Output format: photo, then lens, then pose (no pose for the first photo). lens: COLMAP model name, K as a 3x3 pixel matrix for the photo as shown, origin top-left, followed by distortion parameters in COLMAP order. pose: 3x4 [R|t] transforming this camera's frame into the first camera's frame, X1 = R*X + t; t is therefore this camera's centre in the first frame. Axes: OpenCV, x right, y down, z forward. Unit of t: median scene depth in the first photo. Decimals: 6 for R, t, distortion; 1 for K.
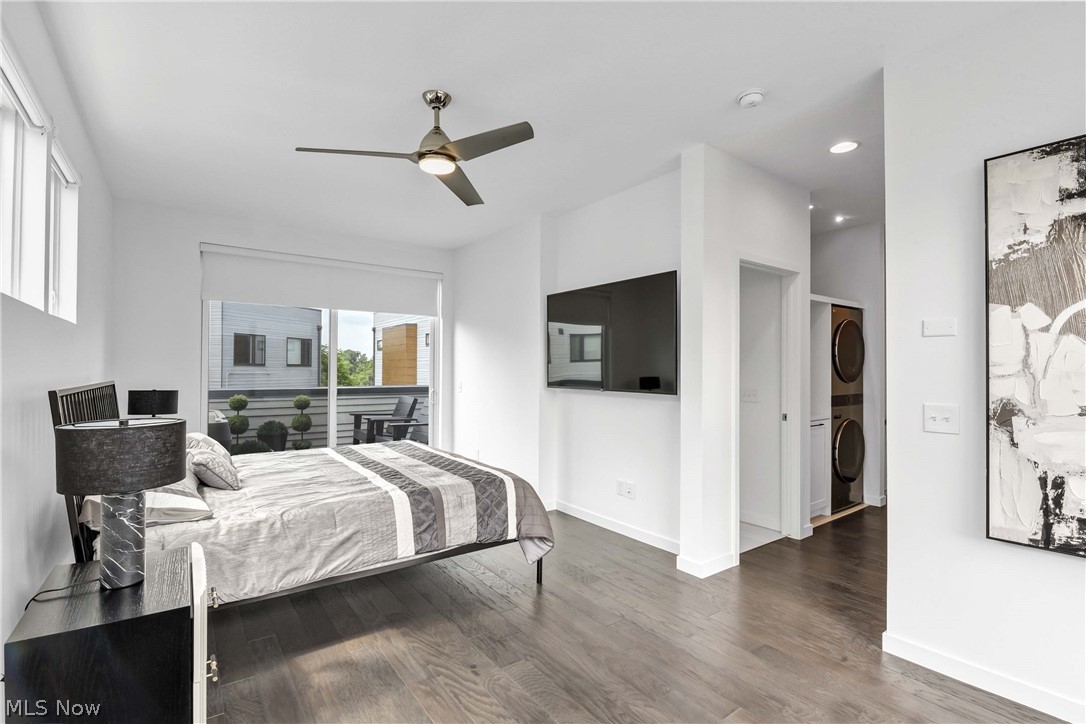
lens RADIAL K [[501.5, 0, 543.0], [0, 501.5, 362.0], [0, 0, 1]] dist [-0.001067, -0.000275]
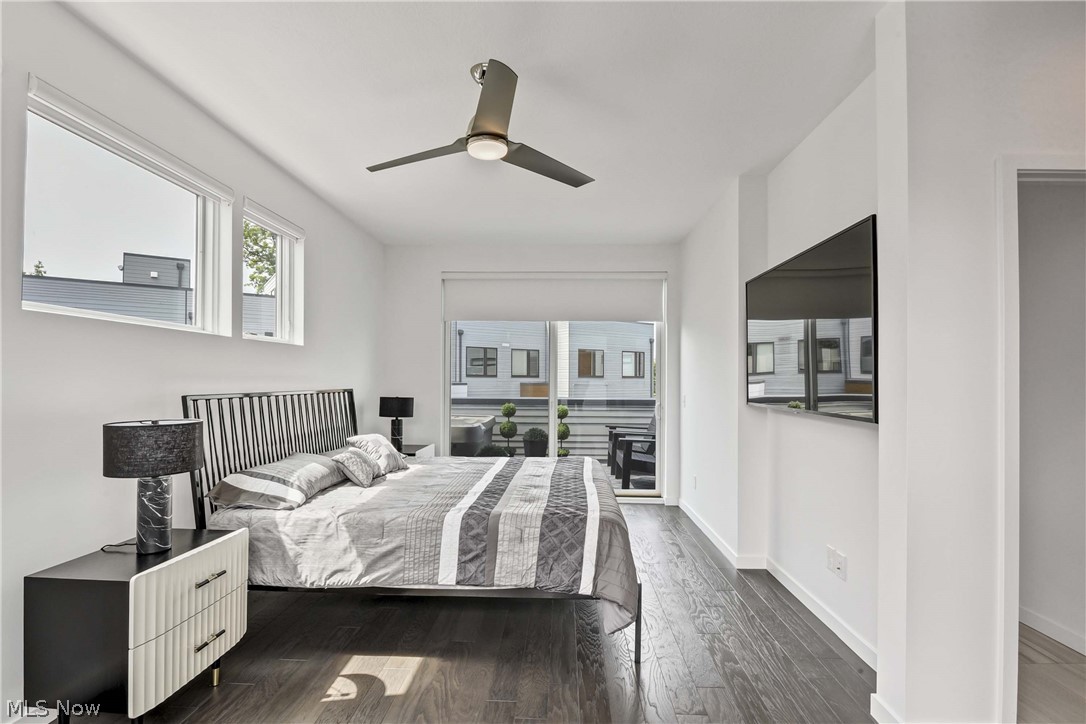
lens RADIAL K [[515.5, 0, 546.6], [0, 515.5, 372.2], [0, 0, 1]] dist [-0.000216, -0.000366]
pose [[0.788380, -0.008474, -0.615131, 0.410518], [0.006821, 0.999964, -0.005034, 0.005989], [0.615151, -0.000227, 0.788409, 0.336063]]
